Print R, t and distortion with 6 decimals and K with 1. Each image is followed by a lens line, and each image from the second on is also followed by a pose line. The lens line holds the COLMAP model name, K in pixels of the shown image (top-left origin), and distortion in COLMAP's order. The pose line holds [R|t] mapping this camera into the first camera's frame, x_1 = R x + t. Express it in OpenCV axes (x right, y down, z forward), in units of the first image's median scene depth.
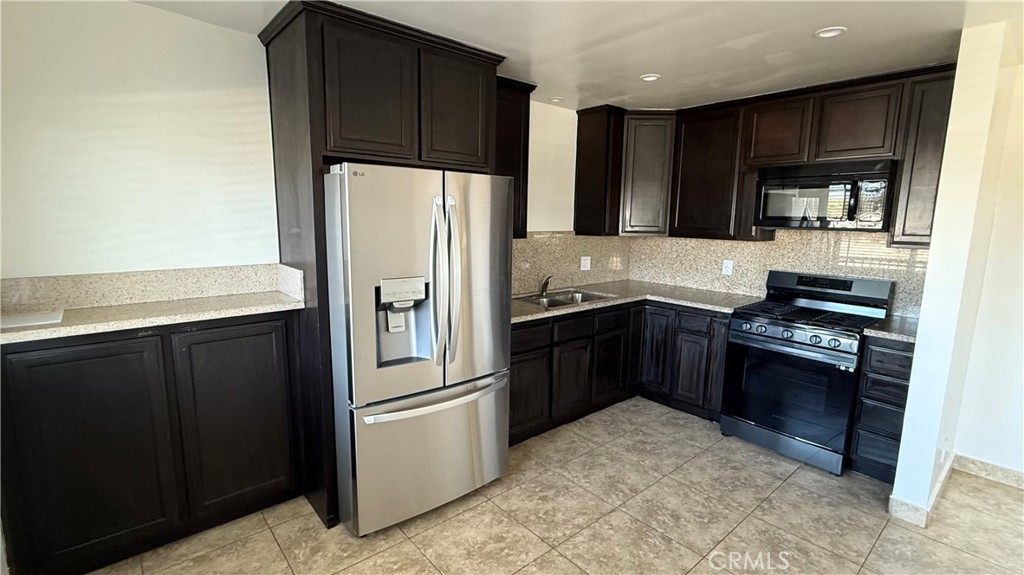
lens RADIAL K [[465.3, 0, 512.0], [0, 465.3, 287.5], [0, 0, 1]] dist [0.001204, 0.000681]
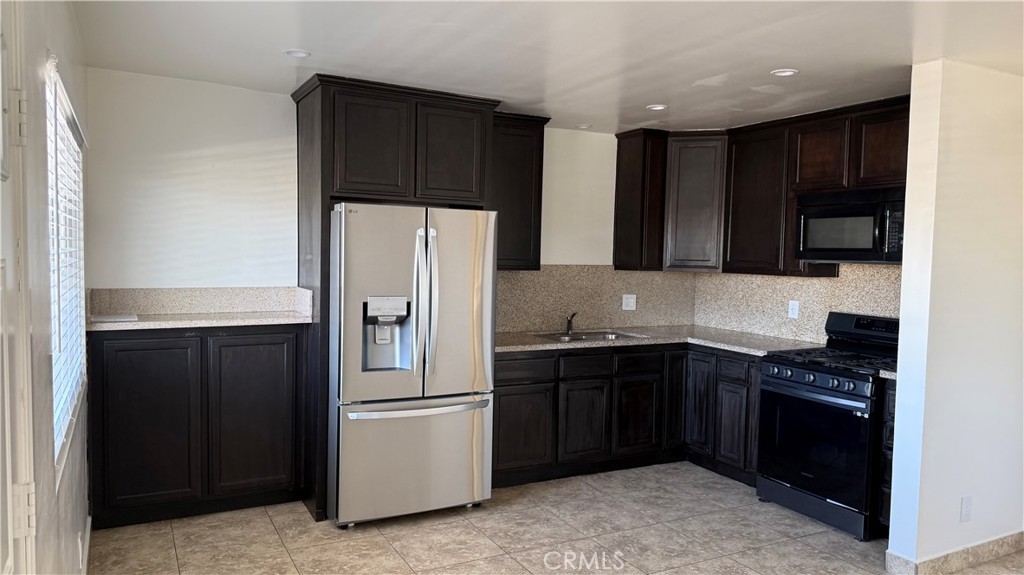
lens RADIAL K [[719.9, 0, 512.0], [0, 719.9, 287.5], [0, 0, 1]] dist [0.109471, -0.163681]
pose [[0.974272, 0.015850, -0.224817, 0.368071], [-0.039690, 0.994000, -0.101921, 0.099608], [0.221853, 0.108221, 0.969056, -0.537858]]
